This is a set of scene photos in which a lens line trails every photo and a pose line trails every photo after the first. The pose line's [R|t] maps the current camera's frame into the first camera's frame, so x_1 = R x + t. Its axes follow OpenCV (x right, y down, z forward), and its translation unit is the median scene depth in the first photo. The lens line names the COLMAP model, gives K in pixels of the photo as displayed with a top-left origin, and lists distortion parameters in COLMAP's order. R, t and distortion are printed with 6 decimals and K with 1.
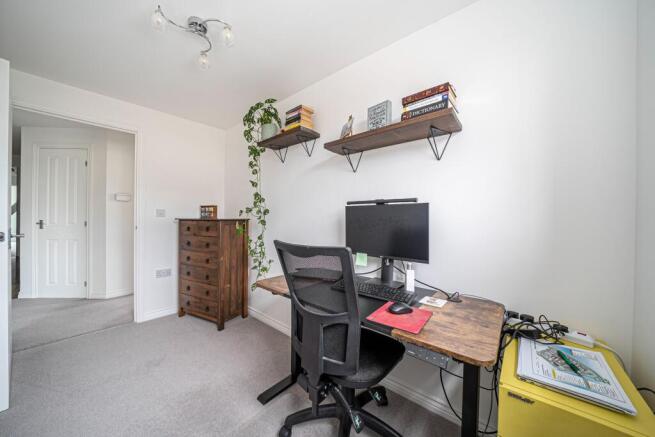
lens RADIAL K [[228.0, 0, 327.5], [0, 228.0, 218.5], [0, 0, 1]] dist [-0.023961, 0.000137]
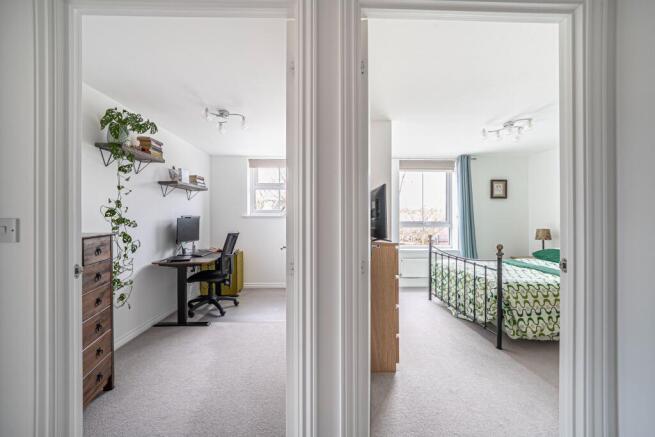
lens RADIAL K [[257.8, 0, 327.5], [0, 257.8, 218.5], [0, 0, 1]] dist [-0.000540, -0.000004]
pose [[-0.677103, -0.012403, 0.735783, -1.710978], [-0.005801, 0.999917, 0.011517, -0.062723], [-0.735865, 0.003530, -0.677119, 1.168521]]
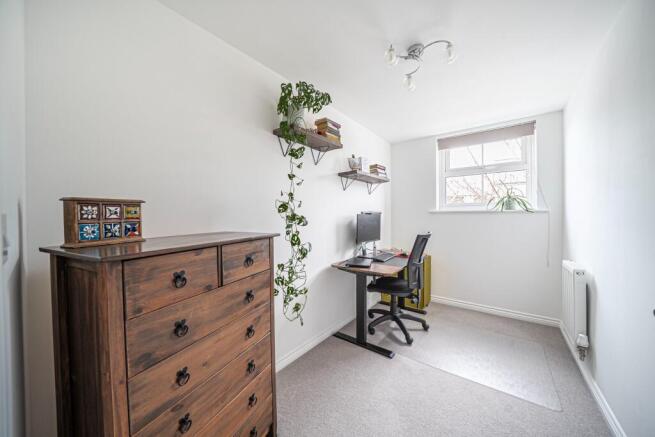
lens RADIAL K [[228.0, 0, 327.5], [0, 228.0, 218.5], [0, 0, 1]] dist [-0.023961, 0.000137]
pose [[-0.056446, -0.026210, 0.998062, -1.124117], [0.006495, 0.999625, 0.026618, -0.052311], [-0.998385, 0.007985, -0.056254, 1.002186]]
